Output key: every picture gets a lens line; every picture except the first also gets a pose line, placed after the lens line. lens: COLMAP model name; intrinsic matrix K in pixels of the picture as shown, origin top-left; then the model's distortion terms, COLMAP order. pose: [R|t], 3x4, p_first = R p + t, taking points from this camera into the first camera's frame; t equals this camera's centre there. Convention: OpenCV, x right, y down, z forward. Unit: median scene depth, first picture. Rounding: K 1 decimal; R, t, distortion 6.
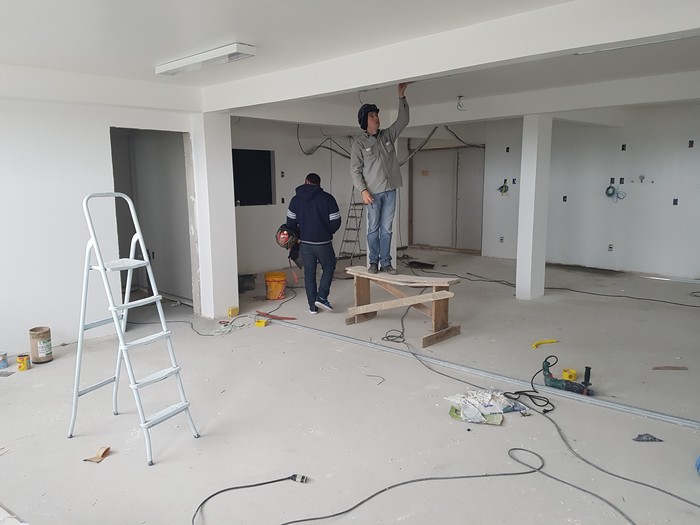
lens RADIAL K [[530.8, 0, 350.0], [0, 530.8, 262.5], [0, 0, 1]] dist [-0.003939, -0.005423]
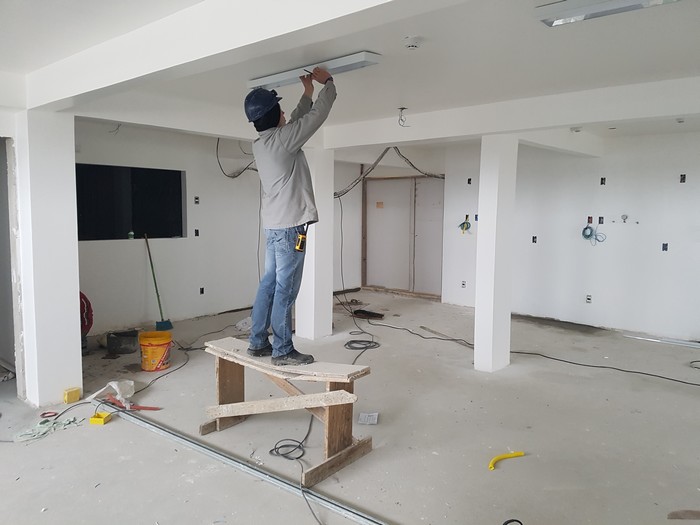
lens RADIAL K [[530.5, 0, 377.2], [0, 530.5, 255.0], [0, 0, 1]] dist [0.081865, -0.003145]
pose [[0.996038, 0.019468, 0.086776, 0.088499], [-0.013463, 0.997508, -0.069258, -0.036285], [-0.087908, 0.067816, 0.993817, 0.191651]]
